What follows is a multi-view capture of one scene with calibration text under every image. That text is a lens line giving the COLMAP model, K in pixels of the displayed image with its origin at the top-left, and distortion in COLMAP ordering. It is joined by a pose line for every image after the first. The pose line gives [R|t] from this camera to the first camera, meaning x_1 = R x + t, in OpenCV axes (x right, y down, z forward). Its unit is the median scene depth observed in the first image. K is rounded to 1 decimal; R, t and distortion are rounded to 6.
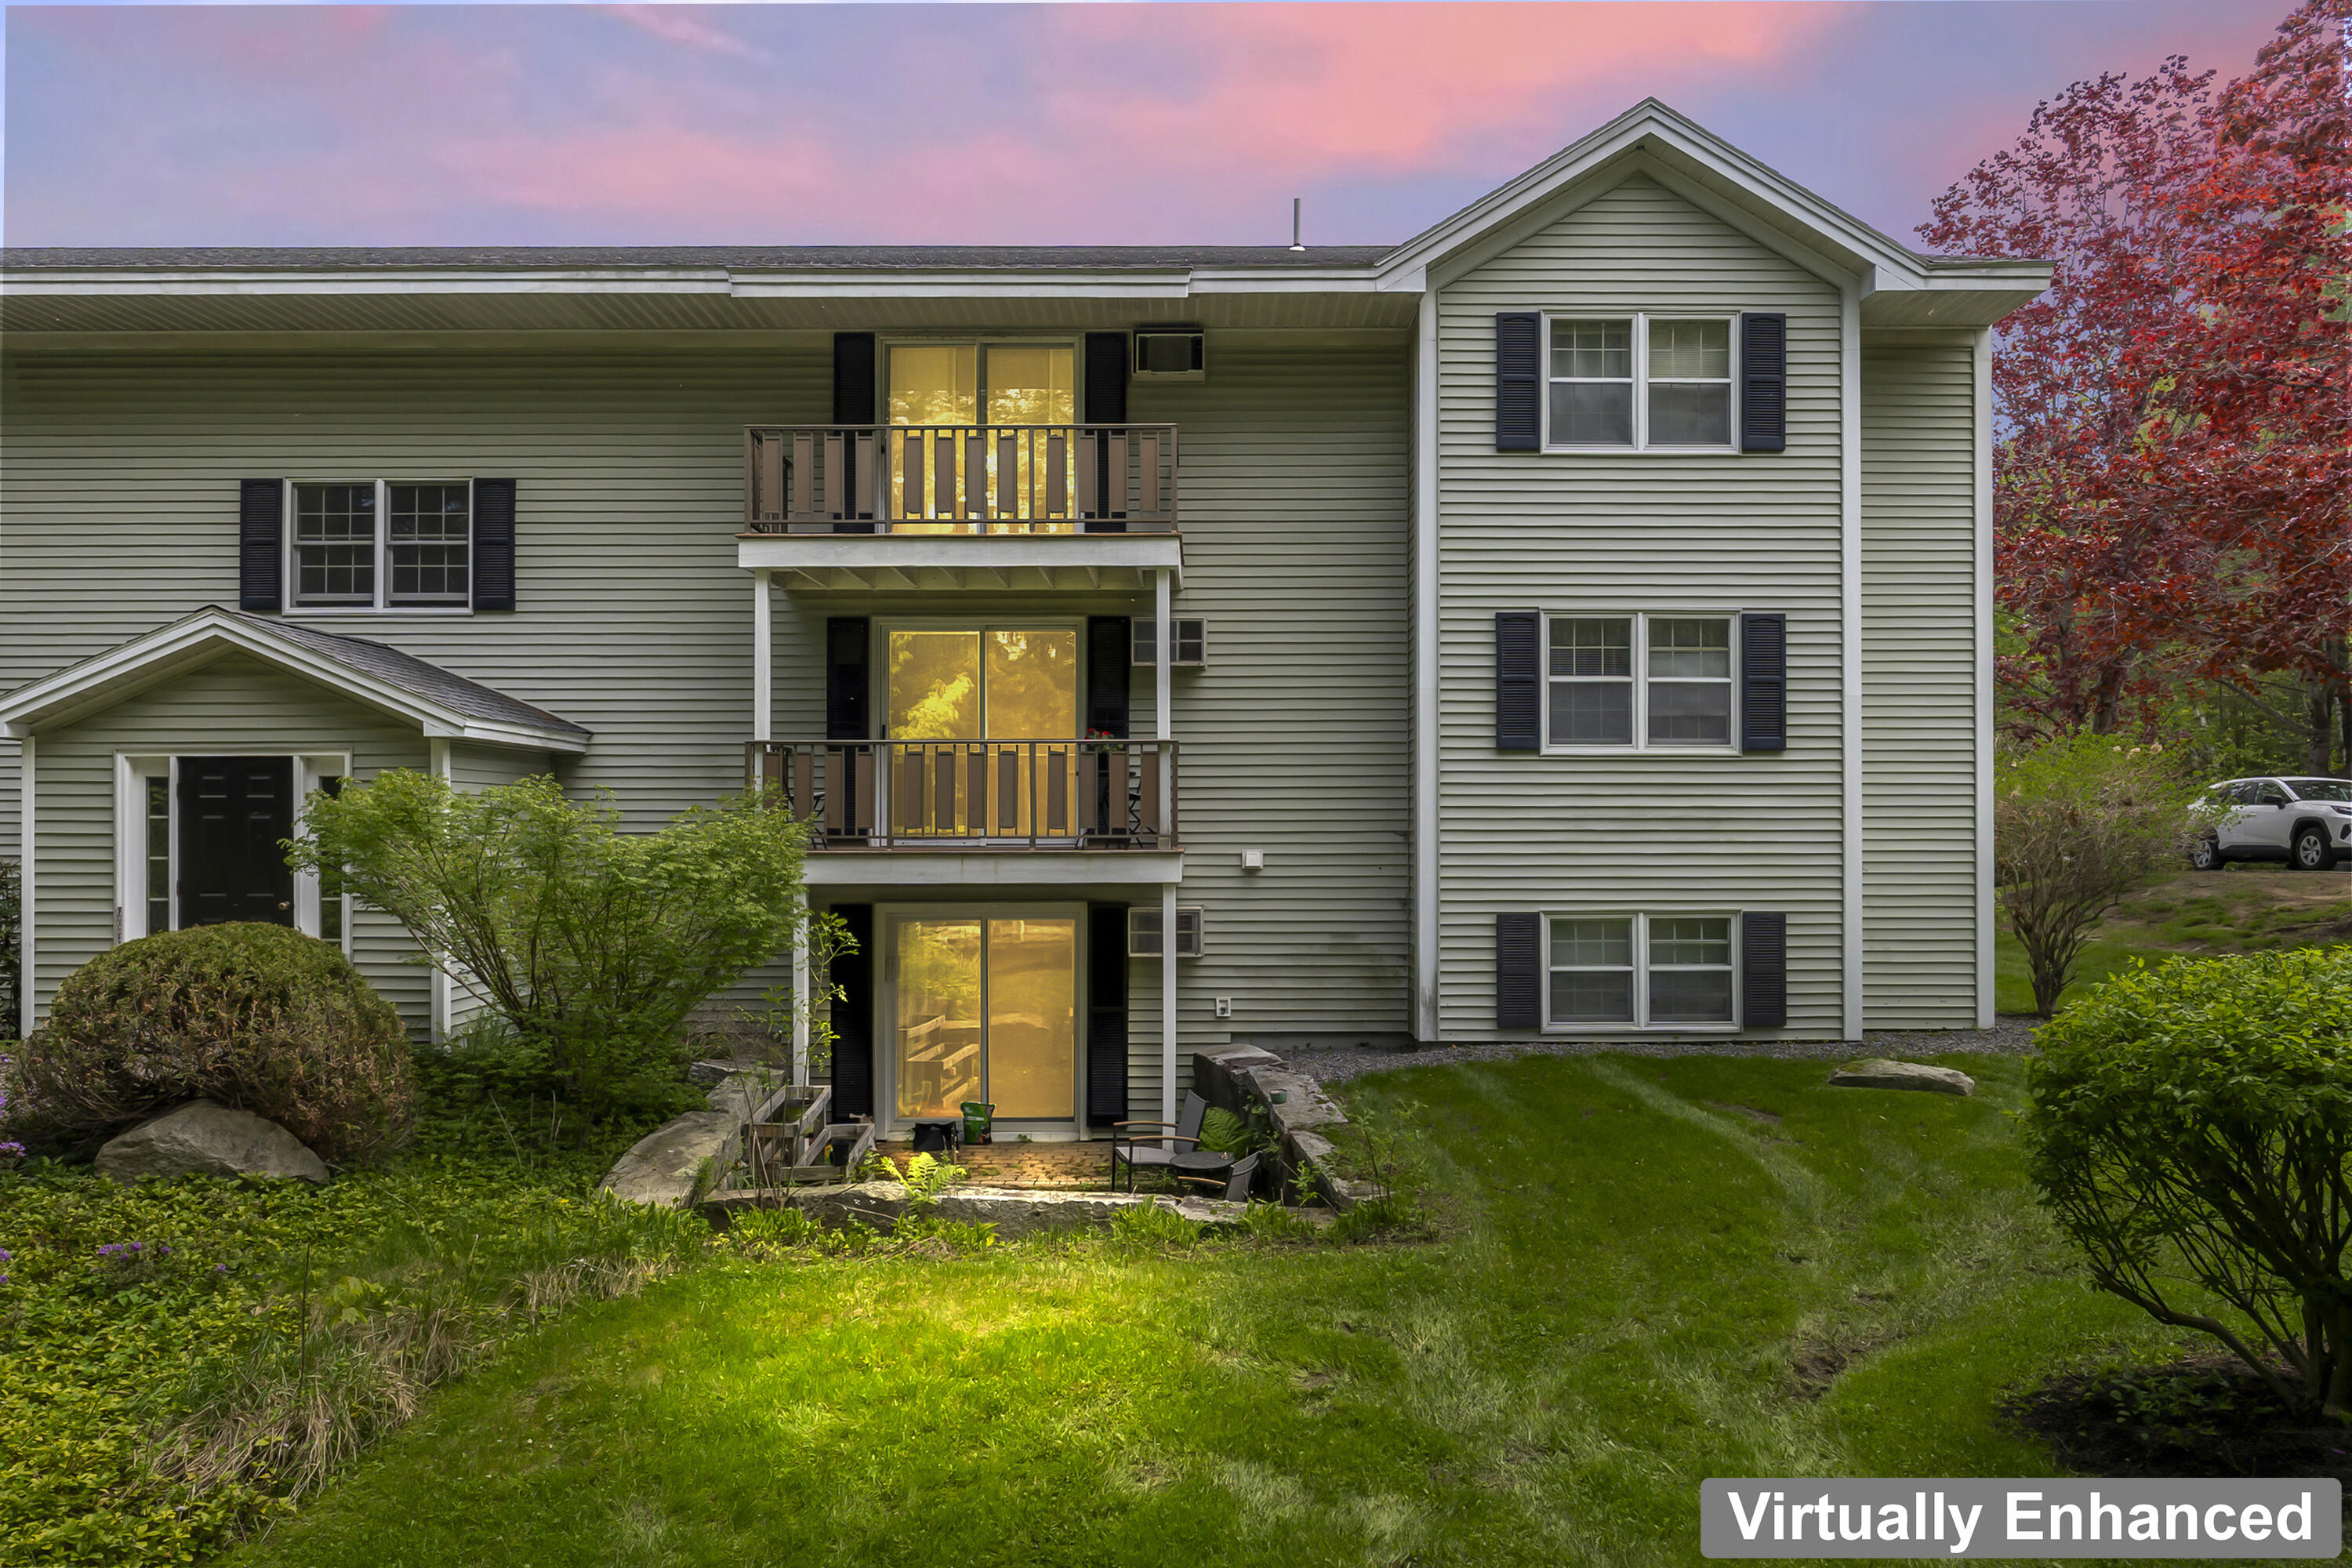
lens RADIAL K [[1471.5, 0, 1216.8], [0, 1471.5, 813.5], [0, 0, 1]] dist [-0.004920, -0.002170]
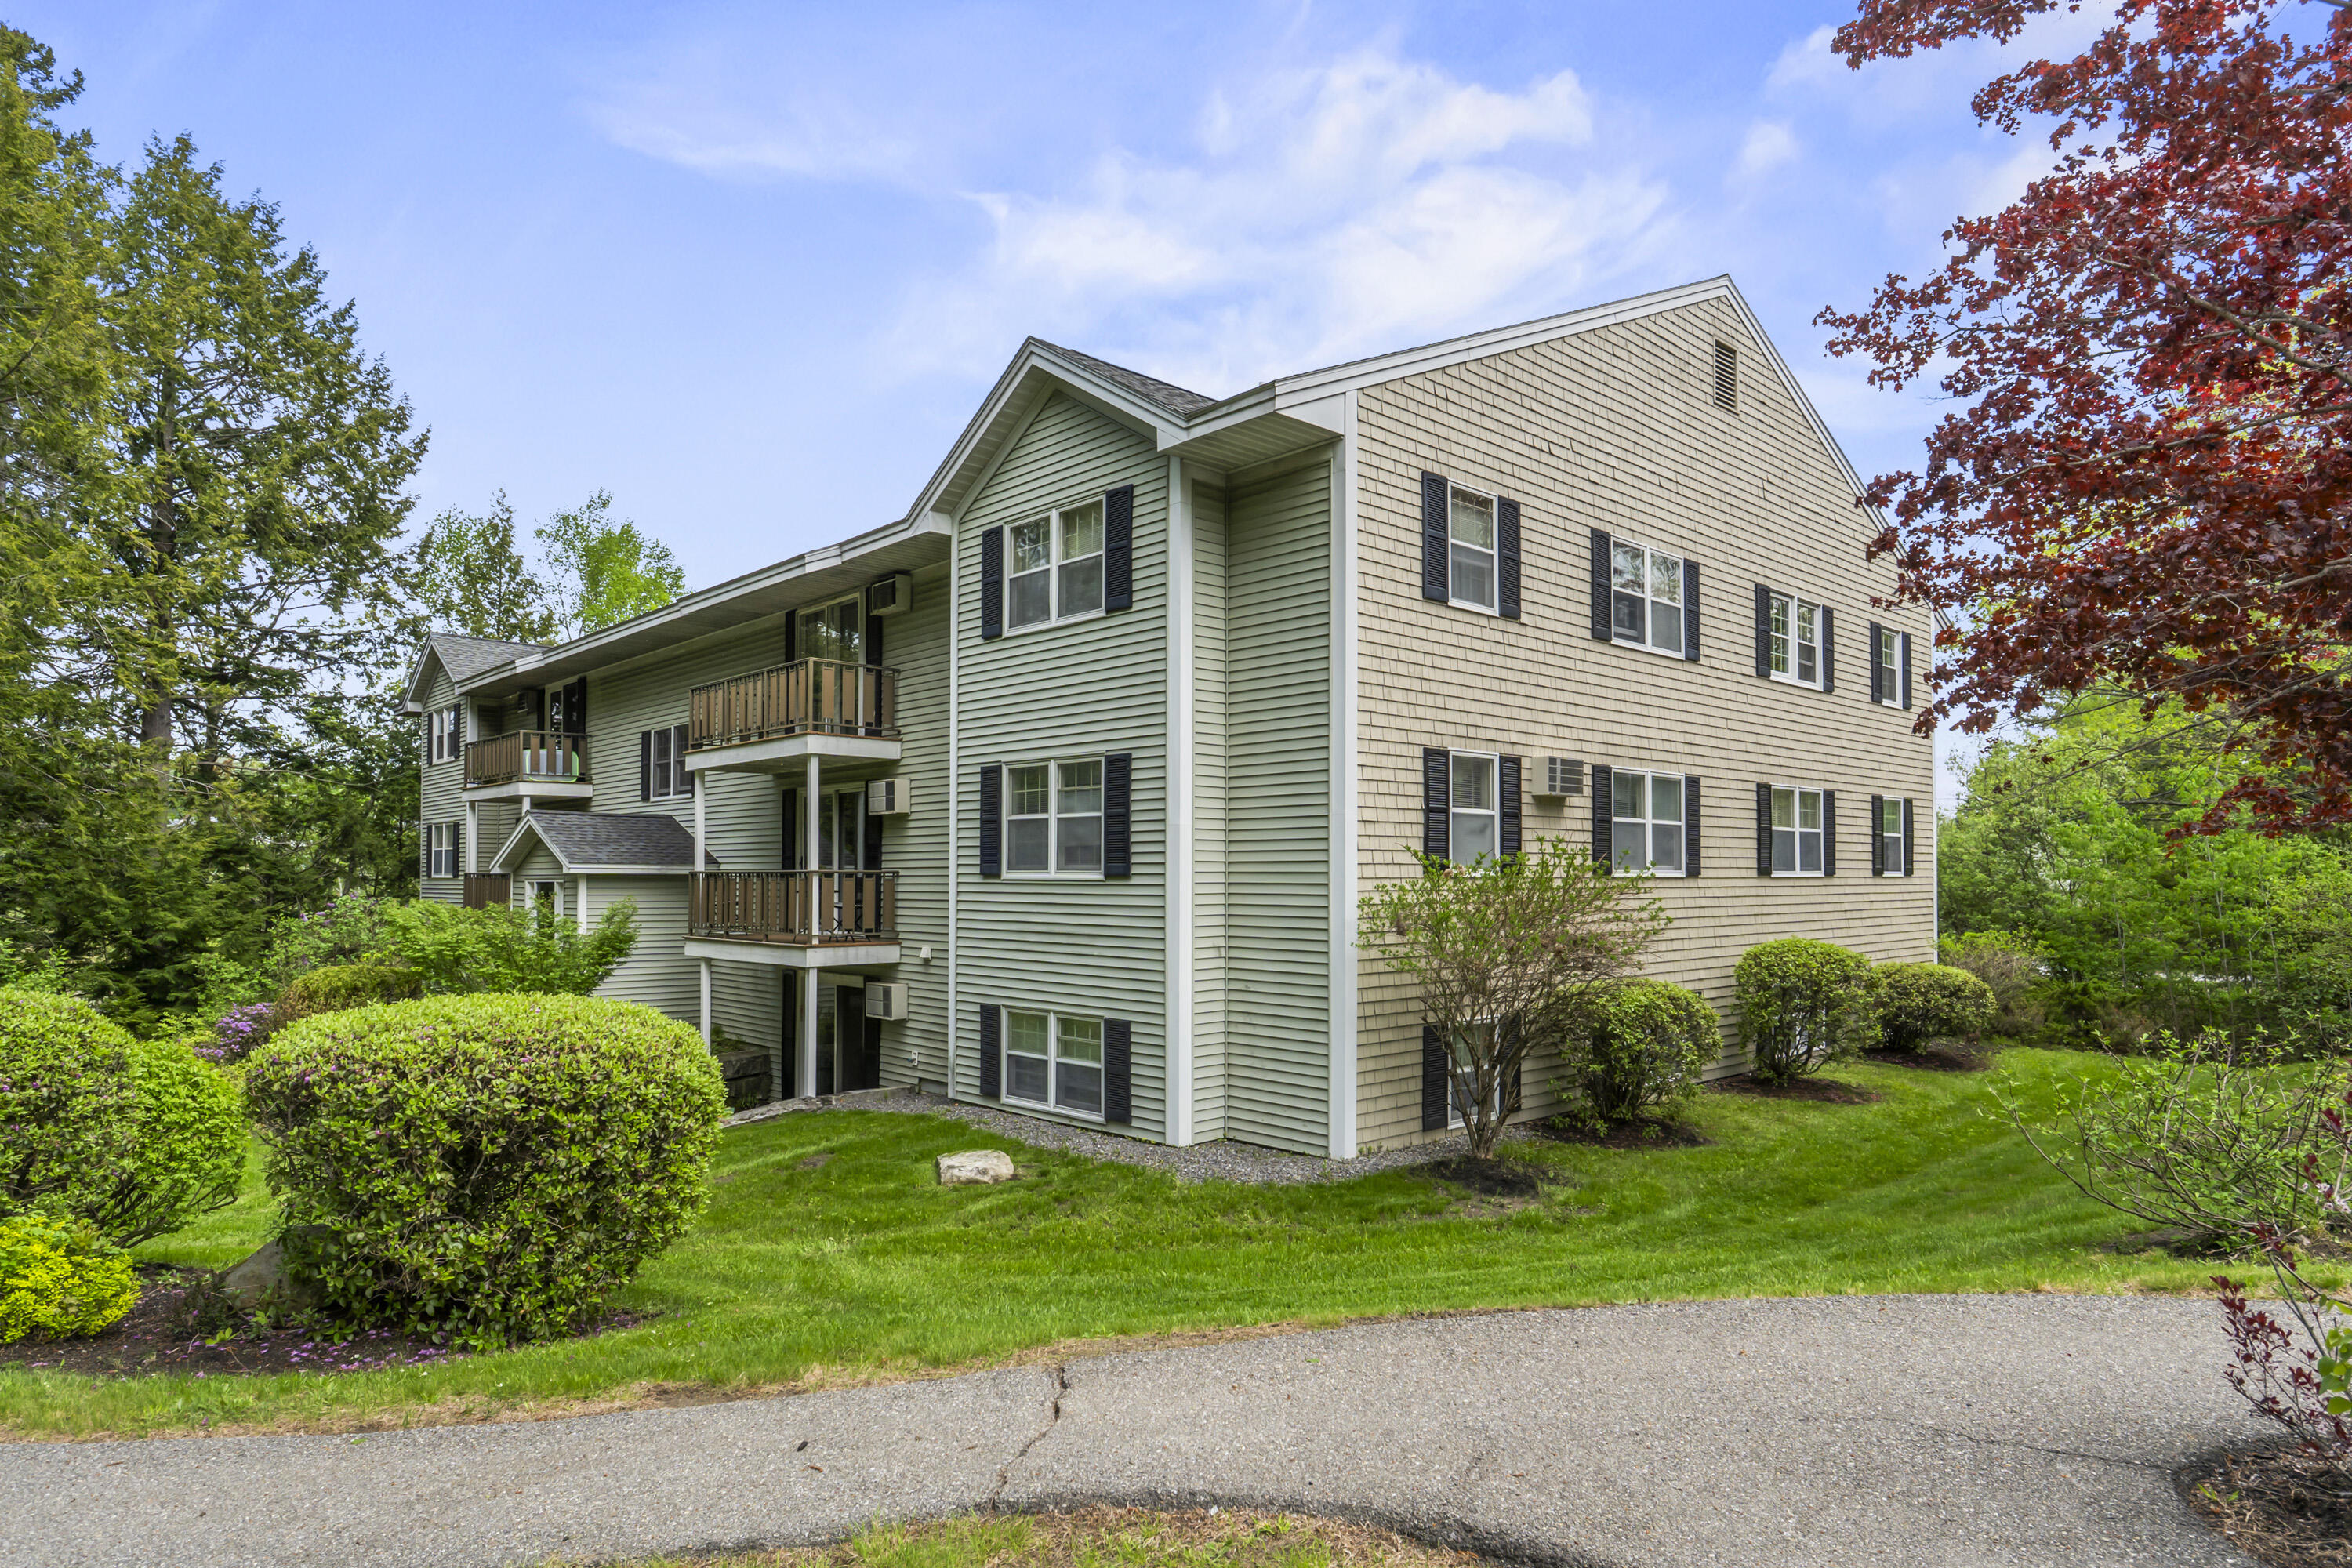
lens RADIAL K [[1357.8, 0, 1176.5], [0, 1357.8, 863.9], [0, 0, 1]] dist [-0.046310, -0.000300]
pose [[0.682738, -0.004784, -0.730648, 1.159546], [0.004154, 0.999988, -0.002667, -0.049013], [0.730651, -0.001214, 0.682750, 0.323707]]
